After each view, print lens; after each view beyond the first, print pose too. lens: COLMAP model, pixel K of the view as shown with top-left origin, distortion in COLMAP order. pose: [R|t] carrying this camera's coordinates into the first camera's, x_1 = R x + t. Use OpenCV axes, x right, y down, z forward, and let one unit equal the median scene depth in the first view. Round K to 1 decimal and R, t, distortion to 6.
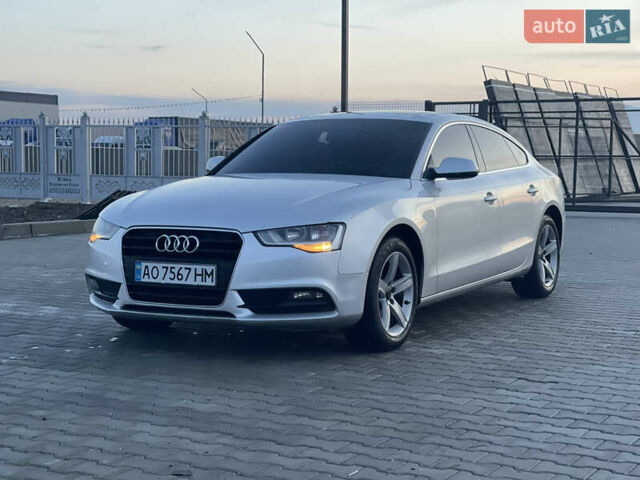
lens RADIAL K [[1254.7, 0, 320.0], [0, 1254.7, 240.0], [0, 0, 1]] dist [0.380666, -0.020987]
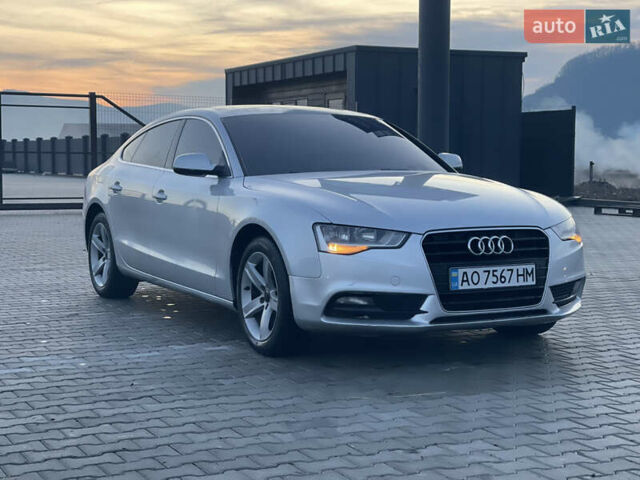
lens RADIAL K [[1254.7, 0, 320.0], [0, 1254.7, 240.0], [0, 0, 1]] dist [0.380666, -0.020987]
pose [[0.520935, -0.067743, 0.850904, -0.960387], [0.064170, 0.997133, 0.040099, -0.046091], [-0.851181, 0.033714, 0.523788, 0.594210]]
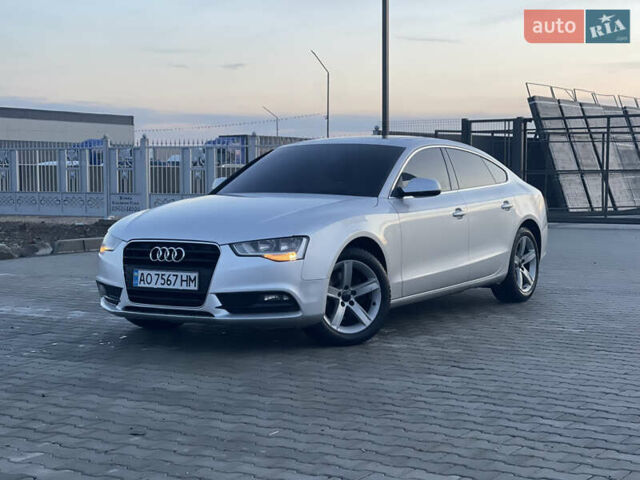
lens RADIAL K [[1254.7, 0, 320.0], [0, 1254.7, 240.0], [0, 0, 1]] dist [0.380666, -0.020987]
pose [[0.998089, -0.007932, -0.061277, 0.100403], [0.007227, 0.999905, -0.011729, 0.004097], [0.061364, 0.011263, 0.998052, -0.171910]]
